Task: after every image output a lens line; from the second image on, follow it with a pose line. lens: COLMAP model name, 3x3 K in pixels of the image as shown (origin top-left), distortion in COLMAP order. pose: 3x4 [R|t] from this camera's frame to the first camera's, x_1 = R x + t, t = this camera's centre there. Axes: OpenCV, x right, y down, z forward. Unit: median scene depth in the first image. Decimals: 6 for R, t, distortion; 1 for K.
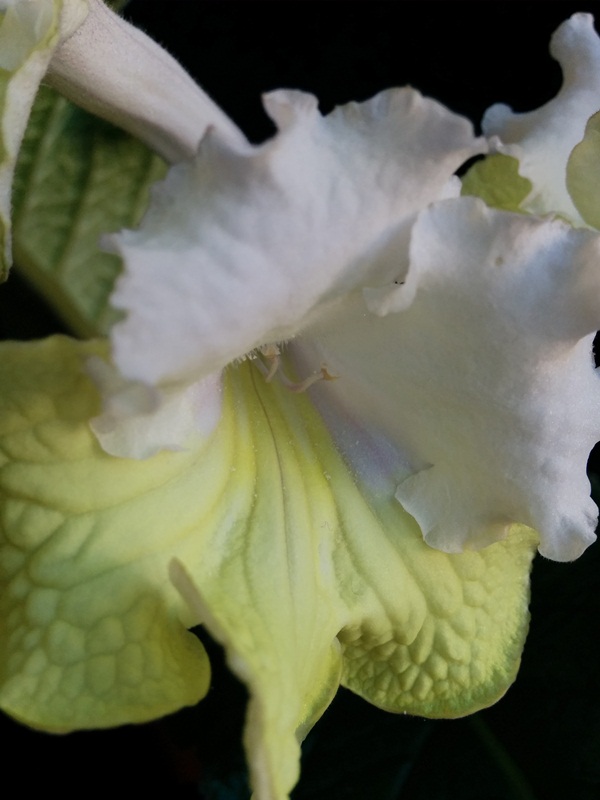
lens RADIAL K [[762.0, 0, 295.6], [0, 762.0, 398.2], [0, 0, 1]] dist [0.066528, 0.000000]
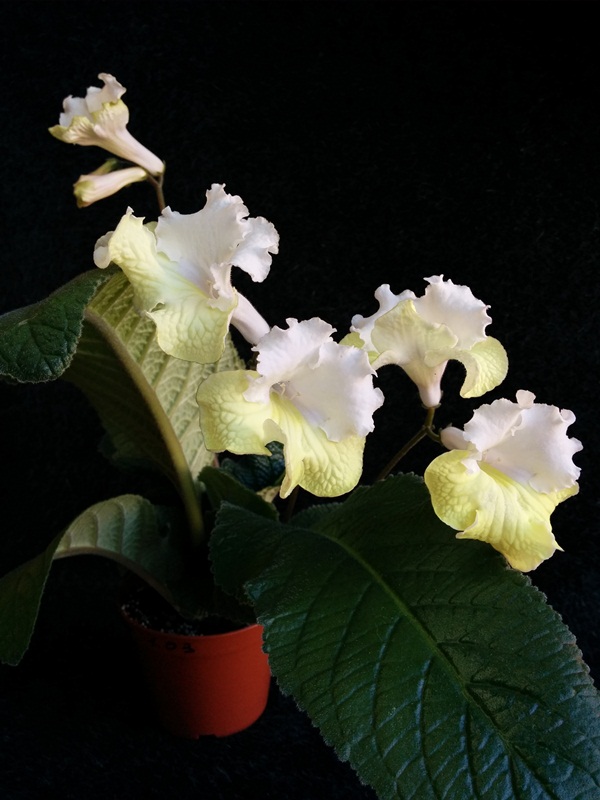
lens RADIAL K [[762.0, 0, 301.3], [0, 762.0, 400.7], [0, 0, 1]] dist [0.066528, 0.000000]
pose [[0.998198, 0.005132, 0.059791, -0.166143], [0.007470, 0.977962, -0.208651, 0.781343], [-0.059544, 0.208722, 0.976161, -2.533552]]
